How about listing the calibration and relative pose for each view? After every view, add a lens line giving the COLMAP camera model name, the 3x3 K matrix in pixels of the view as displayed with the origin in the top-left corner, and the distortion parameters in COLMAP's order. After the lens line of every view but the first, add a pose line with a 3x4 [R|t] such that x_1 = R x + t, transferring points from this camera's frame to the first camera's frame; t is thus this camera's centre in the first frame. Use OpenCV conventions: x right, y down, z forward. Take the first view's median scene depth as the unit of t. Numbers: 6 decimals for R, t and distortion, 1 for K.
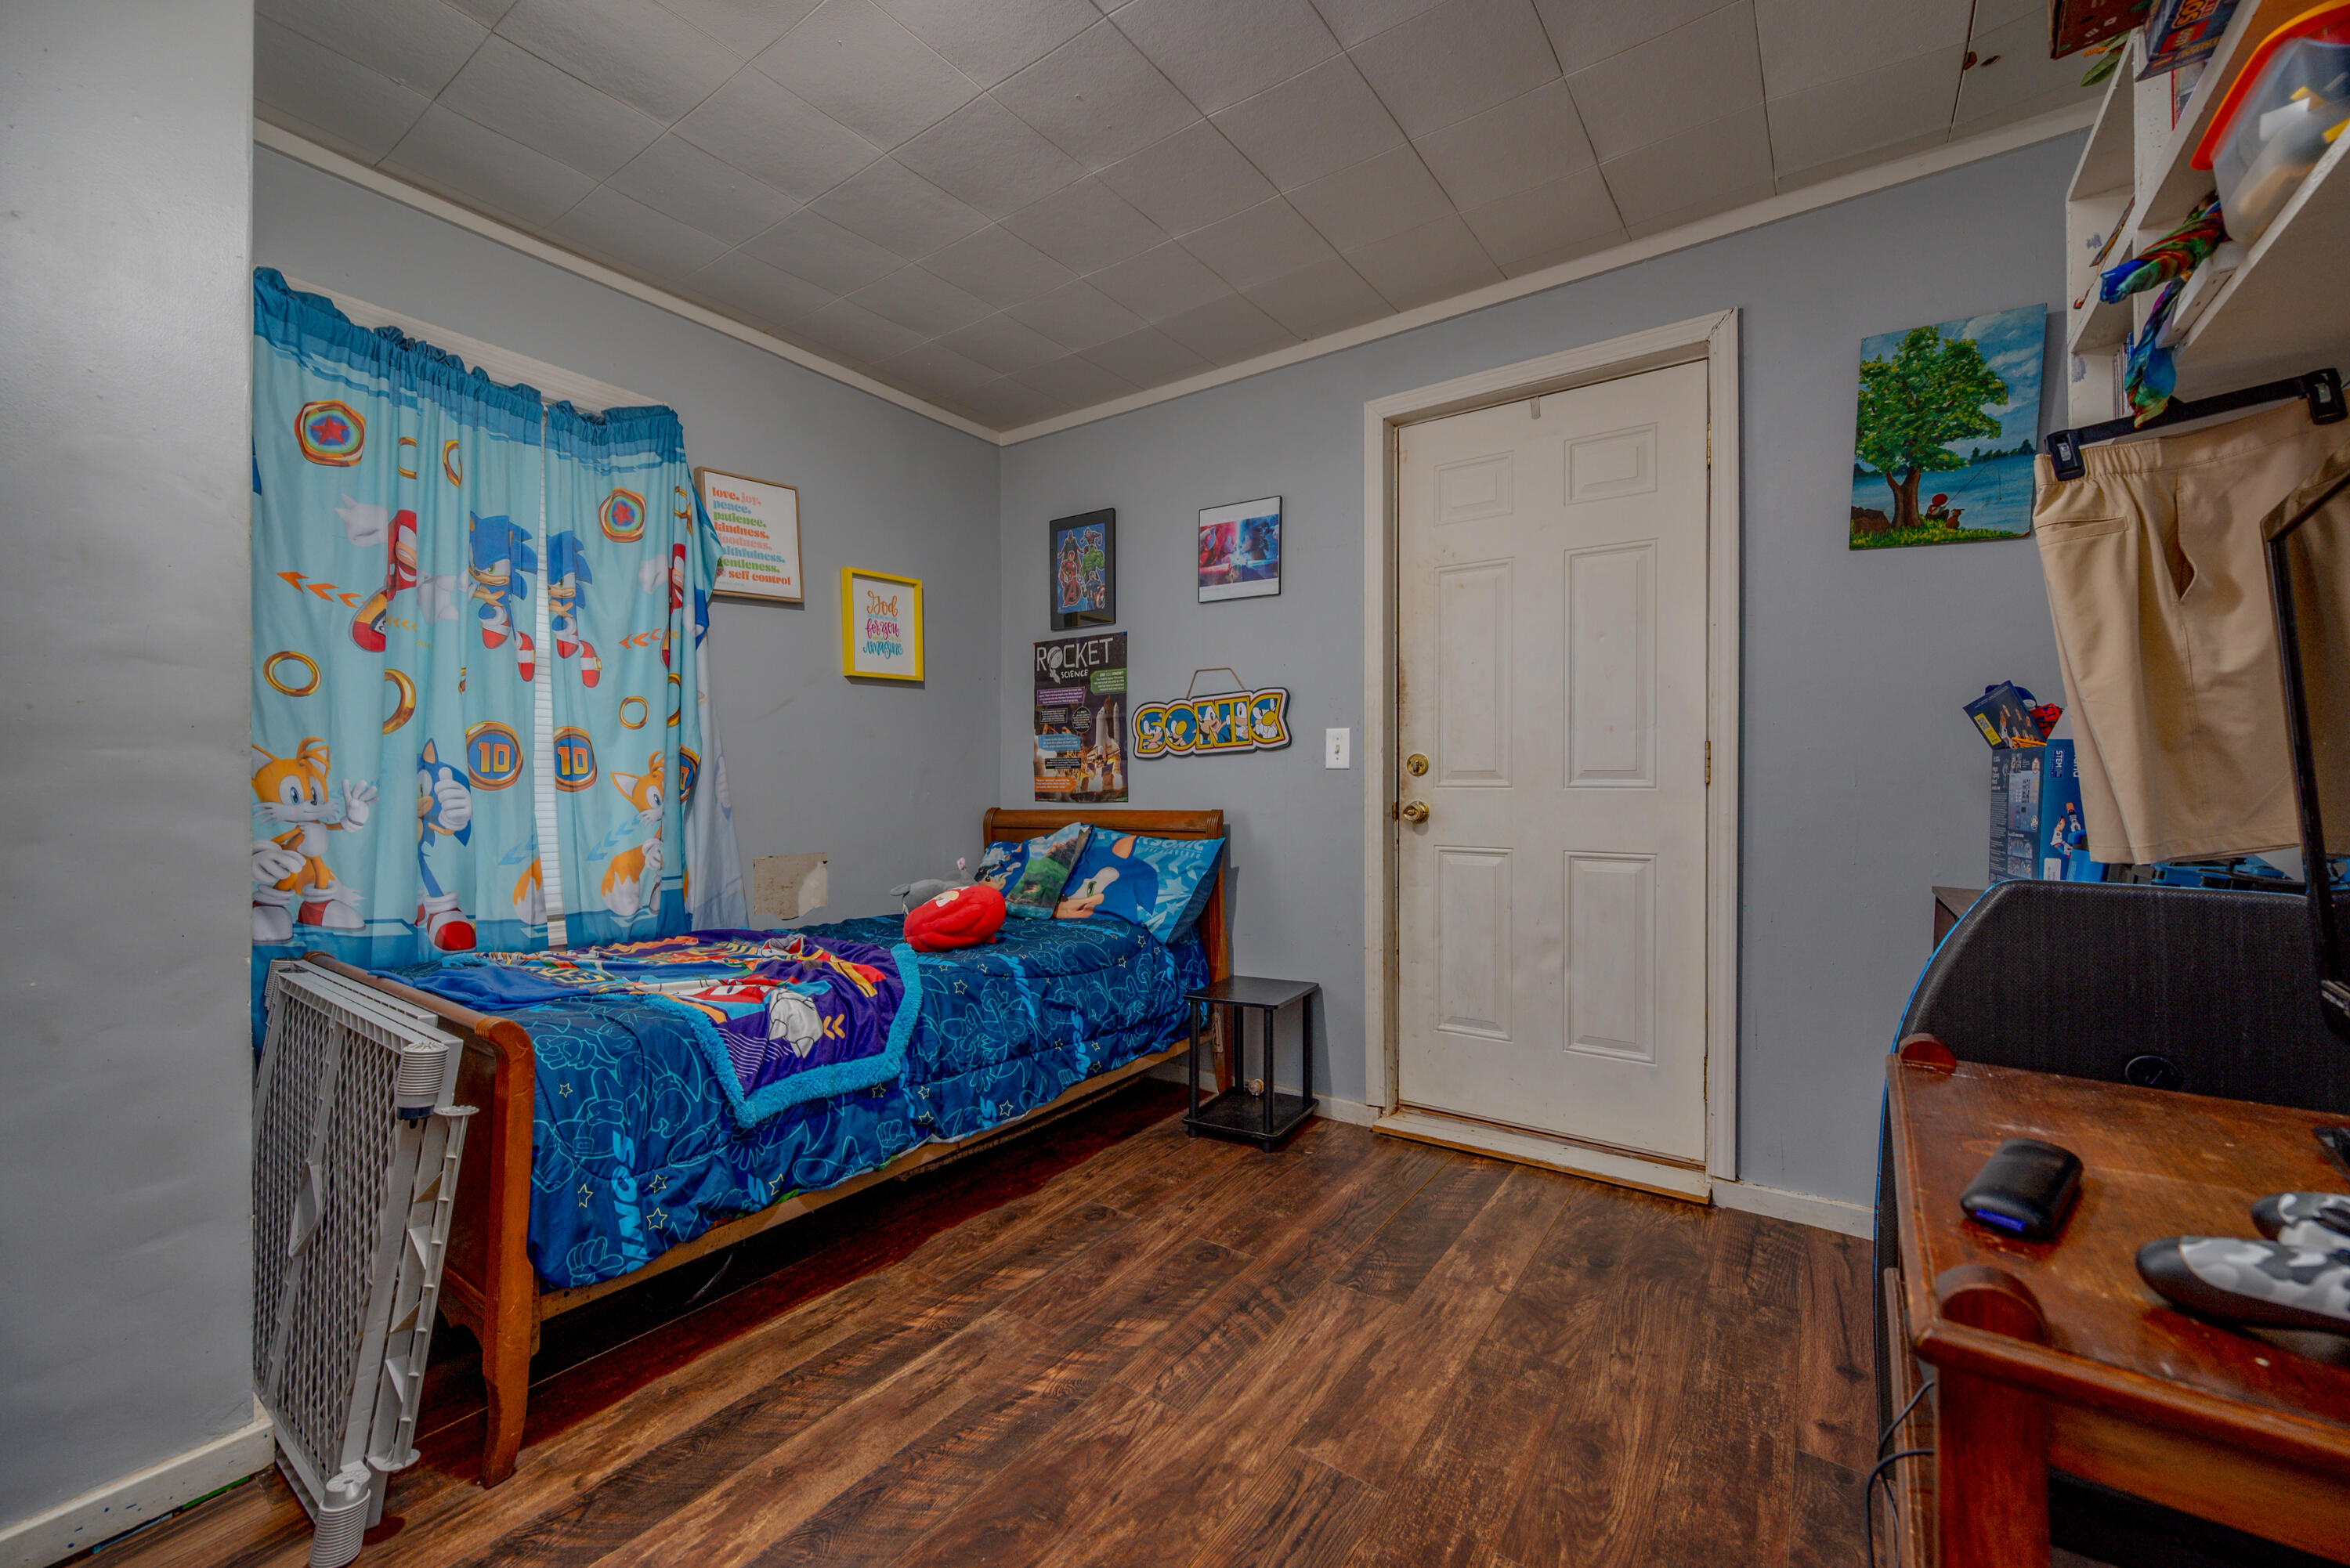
lens RADIAL K [[908.9, 0, 1175.0], [0, 908.9, 784.0], [0, 0, 1]] dist [0.000157, 0.000024]
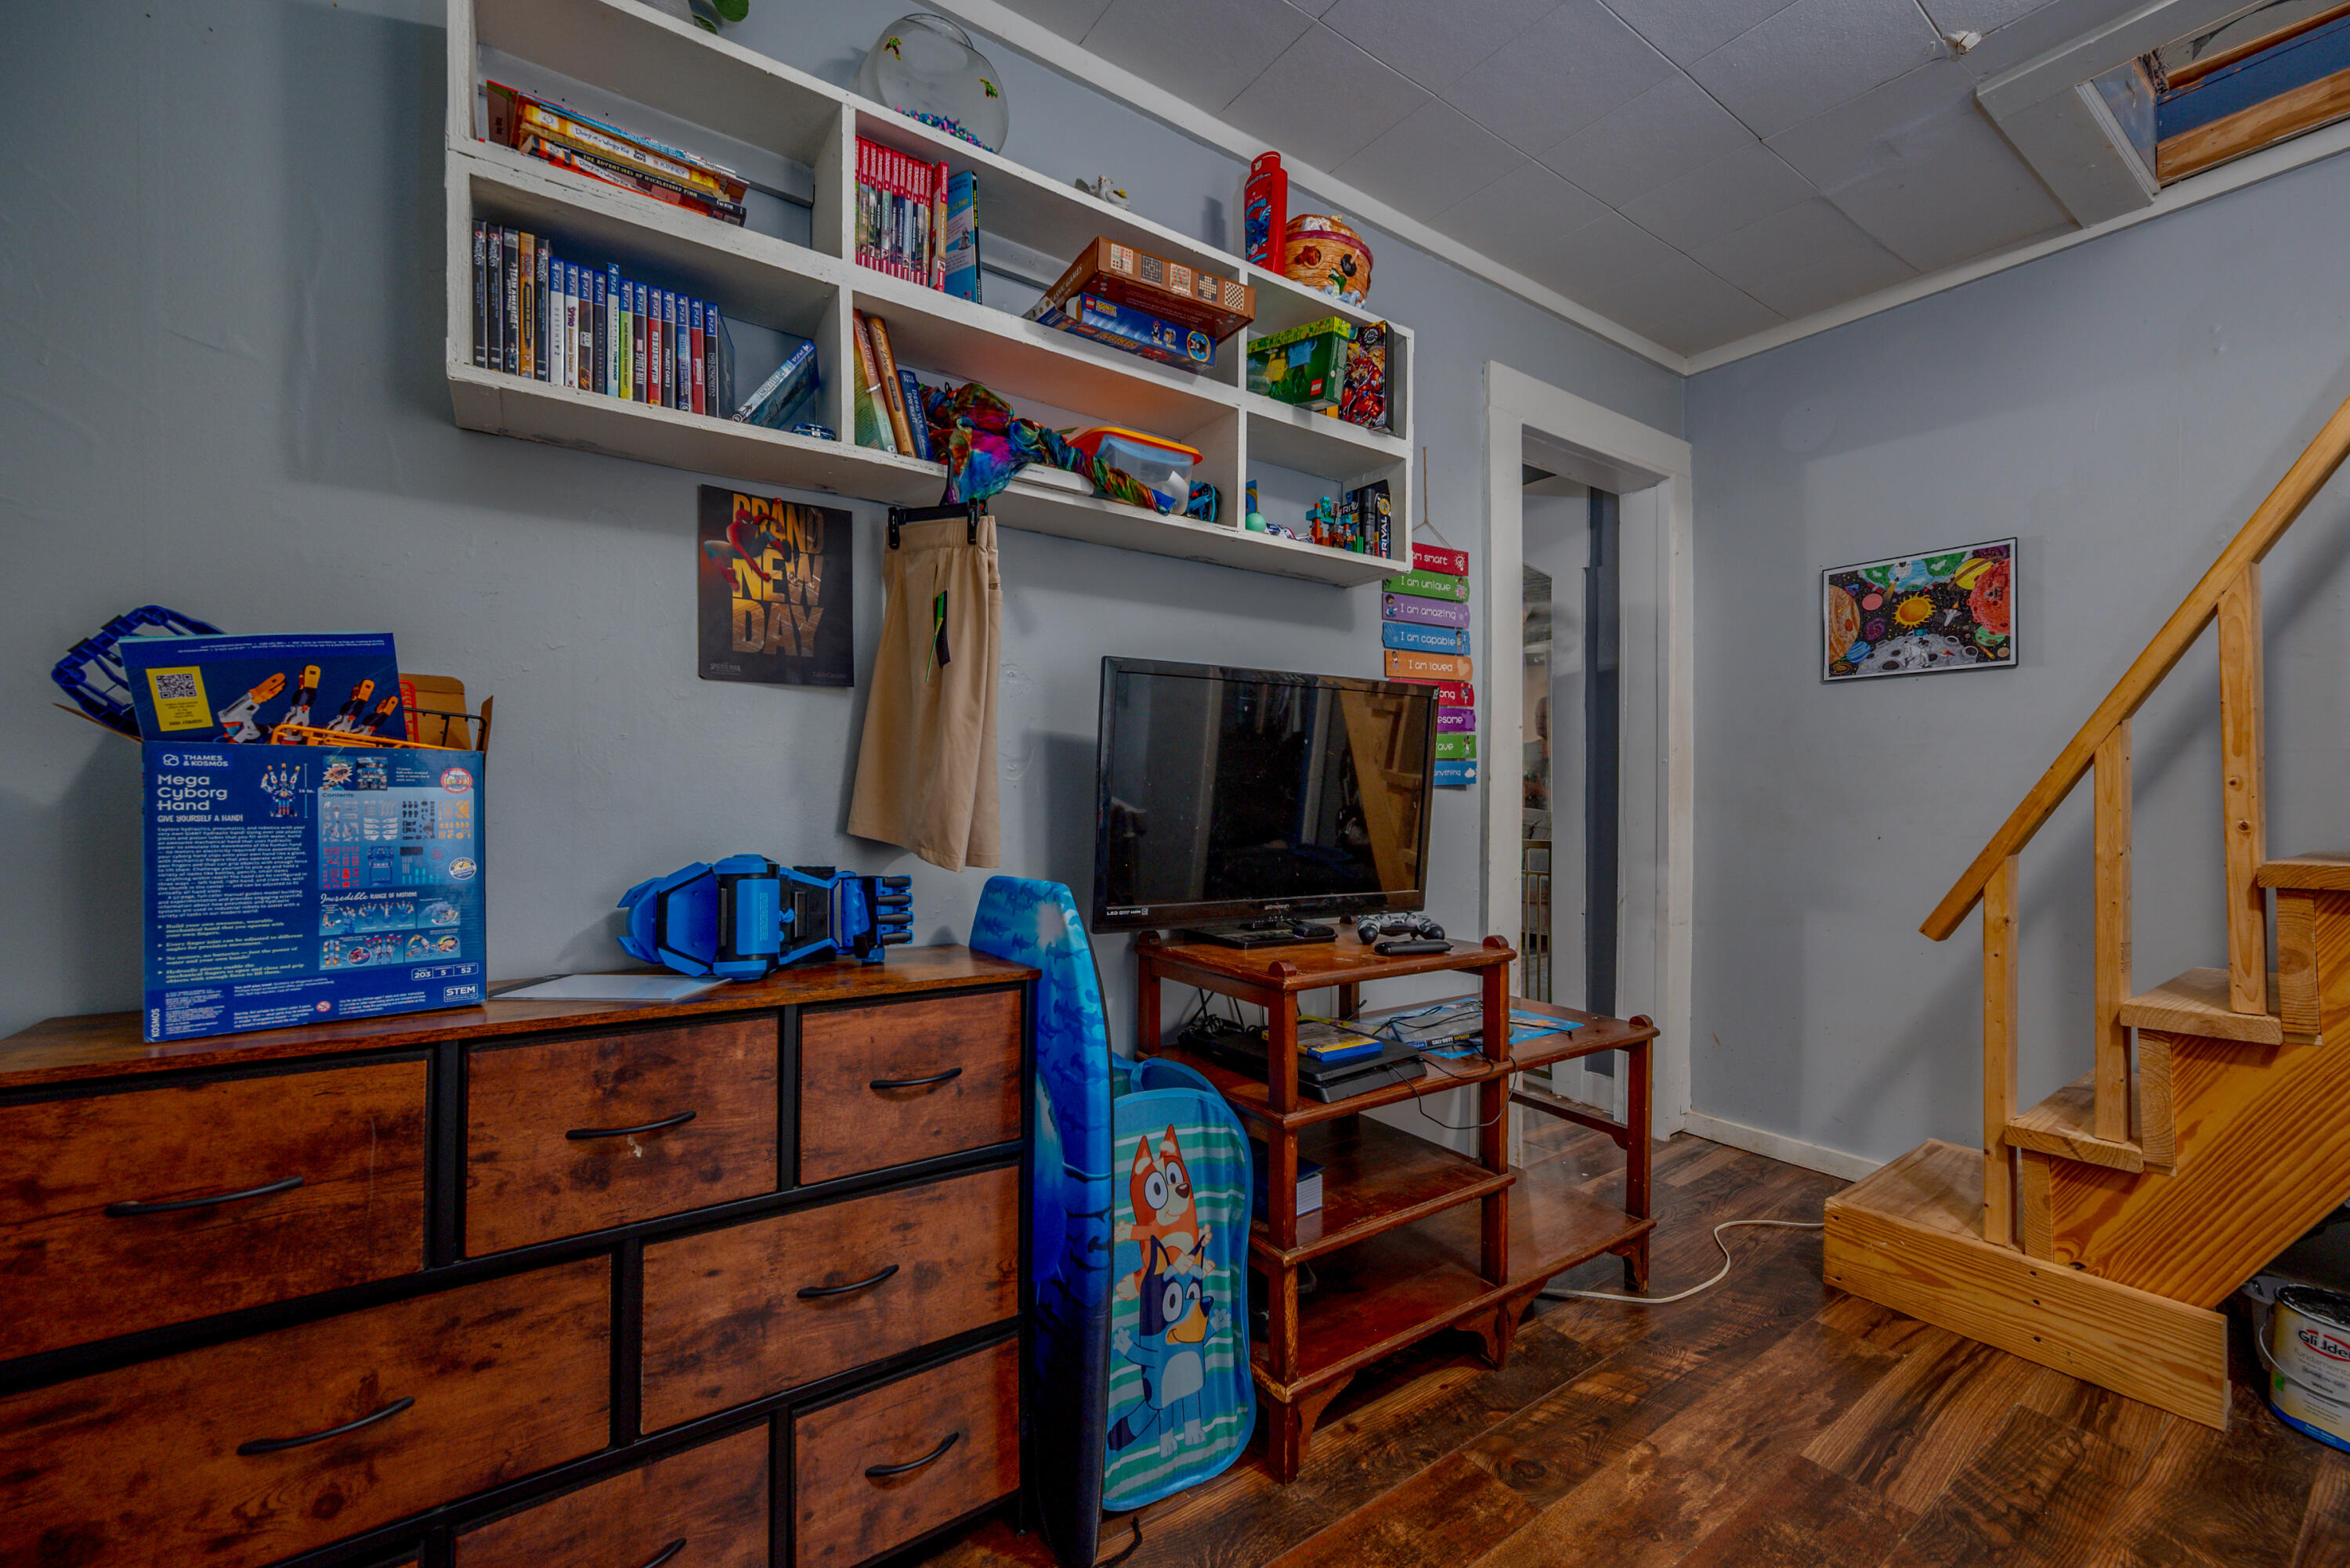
lens RADIAL K [[908.9, 0, 1175.0], [0, 908.9, 784.0], [0, 0, 1]] dist [0.000157, 0.000024]
pose [[-0.939457, -0.000258, 0.342667, 0.464774], [-0.000963, 0.999998, -0.001887, -0.028768], [-0.342666, -0.002103, -0.939455, 1.846237]]
